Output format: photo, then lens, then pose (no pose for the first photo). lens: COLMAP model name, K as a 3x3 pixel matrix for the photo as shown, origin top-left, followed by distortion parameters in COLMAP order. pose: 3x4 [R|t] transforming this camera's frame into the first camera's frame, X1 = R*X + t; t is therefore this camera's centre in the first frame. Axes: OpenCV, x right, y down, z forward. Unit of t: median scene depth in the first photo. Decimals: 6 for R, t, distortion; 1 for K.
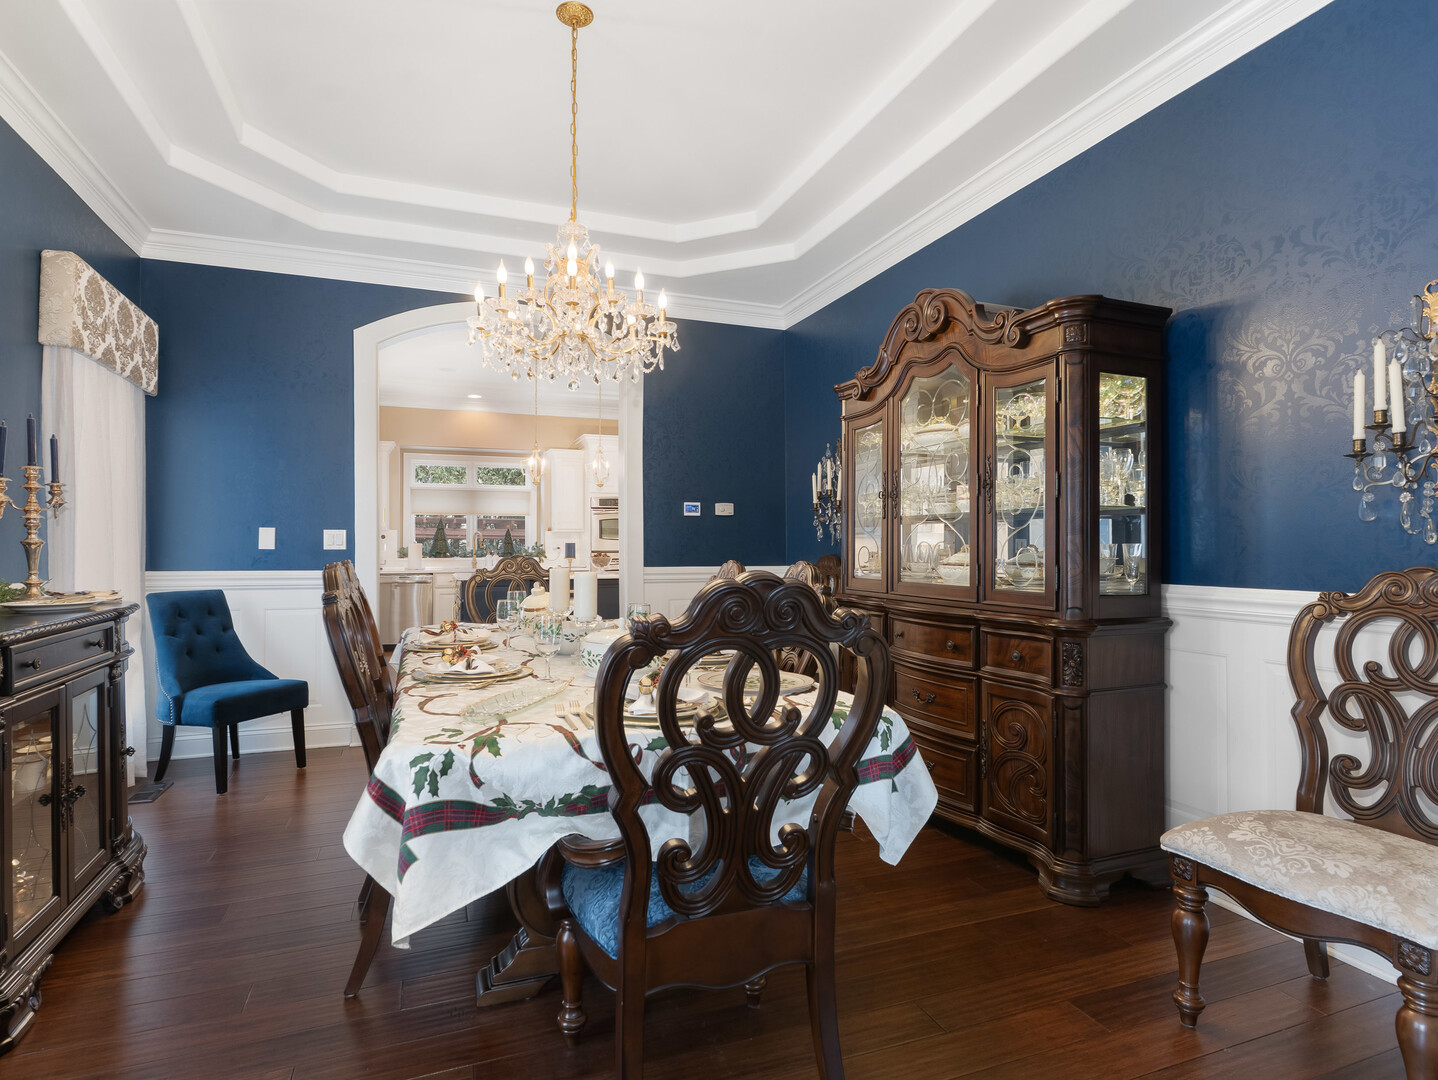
lens RADIAL K [[782.0, 0, 715.0], [0, 782.0, 540.9], [0, 0, 1]] dist [0.002717, 0.000275]
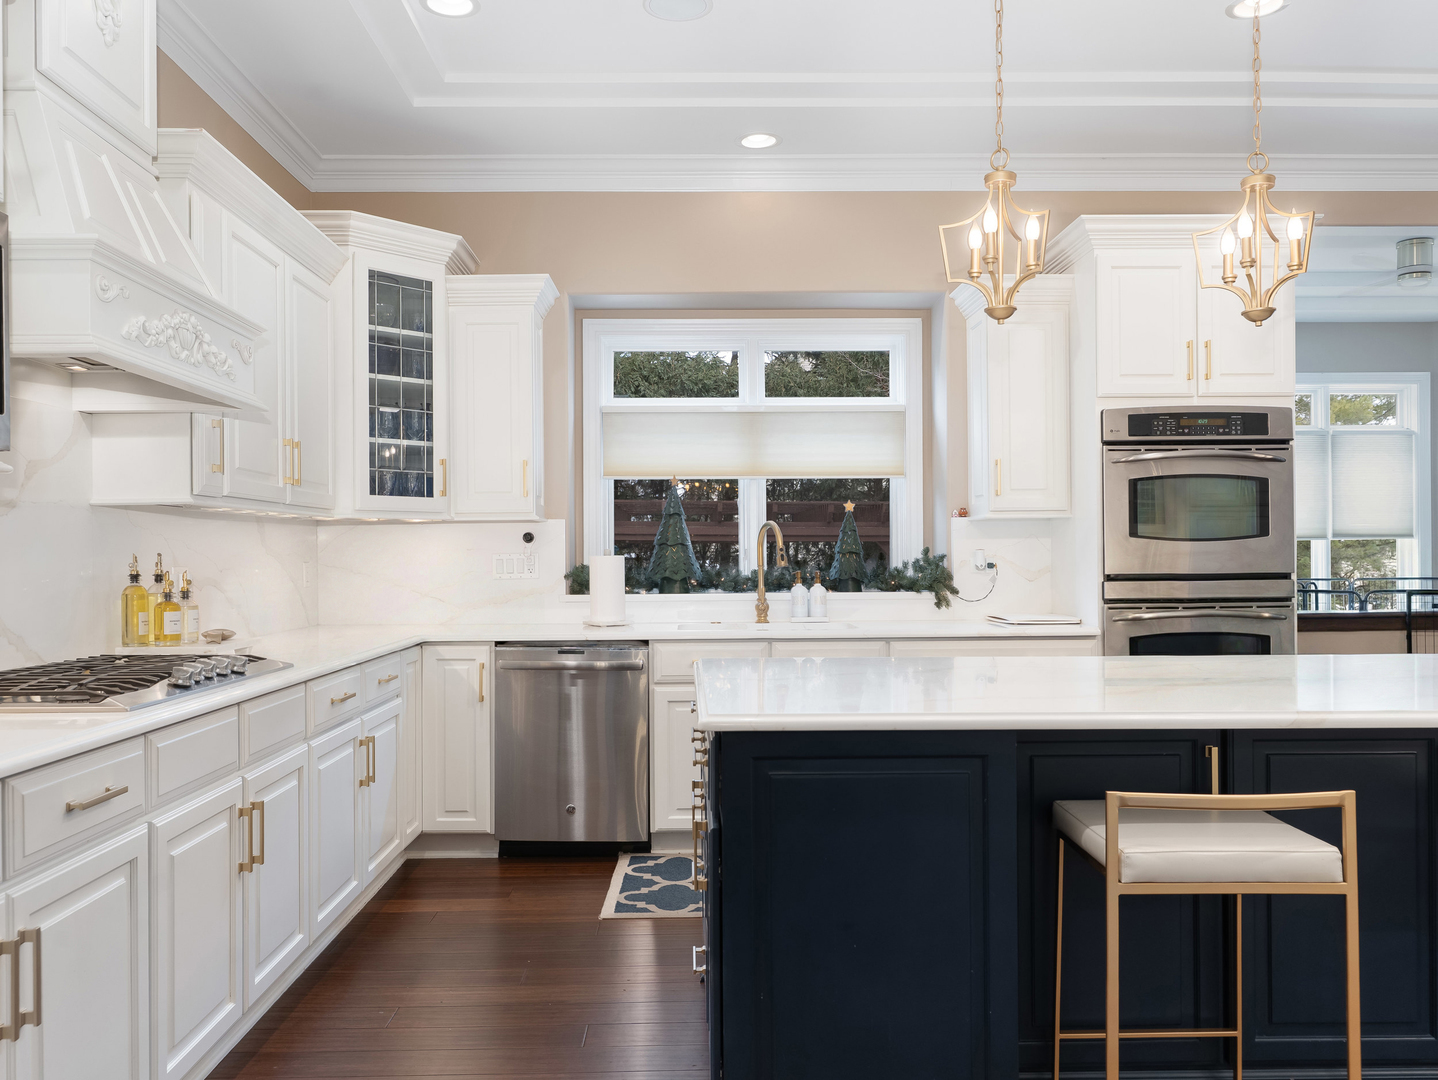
lens RADIAL K [[1033.6, 0, 715.8], [0, 1033.6, 544.8], [0, 0, 1]] dist [0.000833, 0.000318]
pose [[0.941055, -0.007375, -0.338173, -0.164202], [0.007700, 0.999970, -0.000380, -0.000751], [0.338166, -0.002247, 0.941084, 0.539363]]
